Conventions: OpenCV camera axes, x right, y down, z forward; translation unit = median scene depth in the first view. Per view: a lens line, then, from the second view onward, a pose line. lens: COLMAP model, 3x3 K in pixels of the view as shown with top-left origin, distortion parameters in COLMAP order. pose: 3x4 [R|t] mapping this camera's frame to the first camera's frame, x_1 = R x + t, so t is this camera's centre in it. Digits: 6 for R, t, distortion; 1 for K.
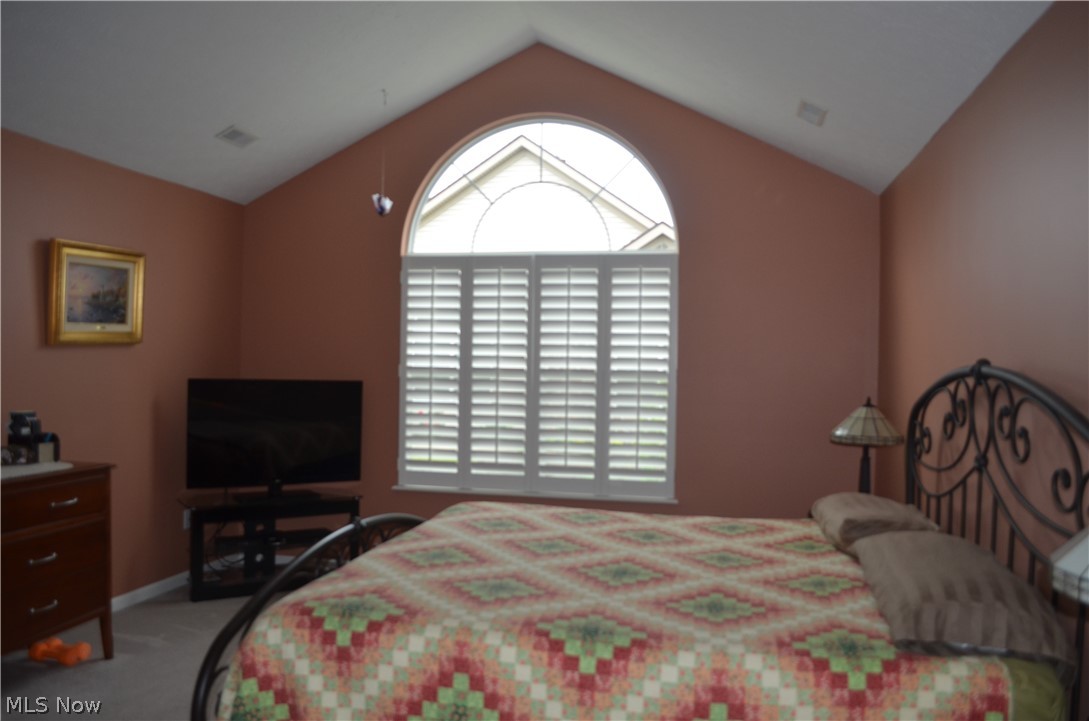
lens RADIAL K [[865.3, 0, 543.8], [0, 865.3, 364.2], [0, 0, 1]] dist [-0.061918, 0.000622]
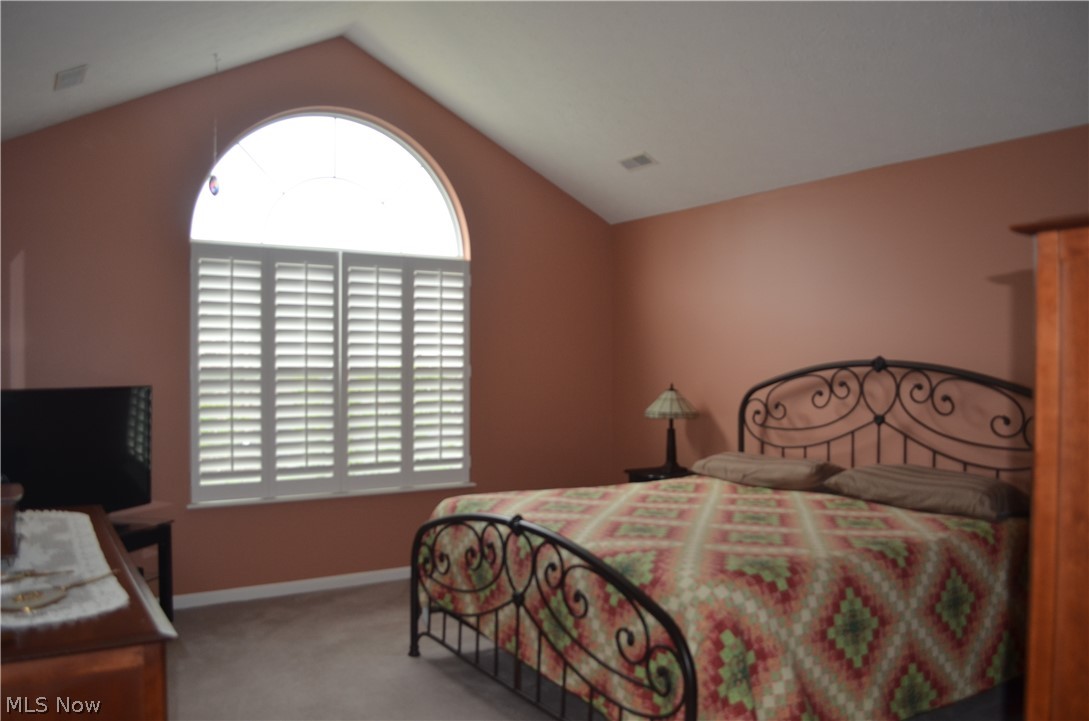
lens RADIAL K [[865.3, 0, 551.9], [0, 865.3, 360.9], [0, 0, 1]] dist [-0.061918, 0.000622]
pose [[0.724036, -0.015922, 0.689579, -0.512933], [0.012162, 0.999873, 0.010317, -0.009120], [-0.689655, 0.000916, 0.724137, 0.122719]]
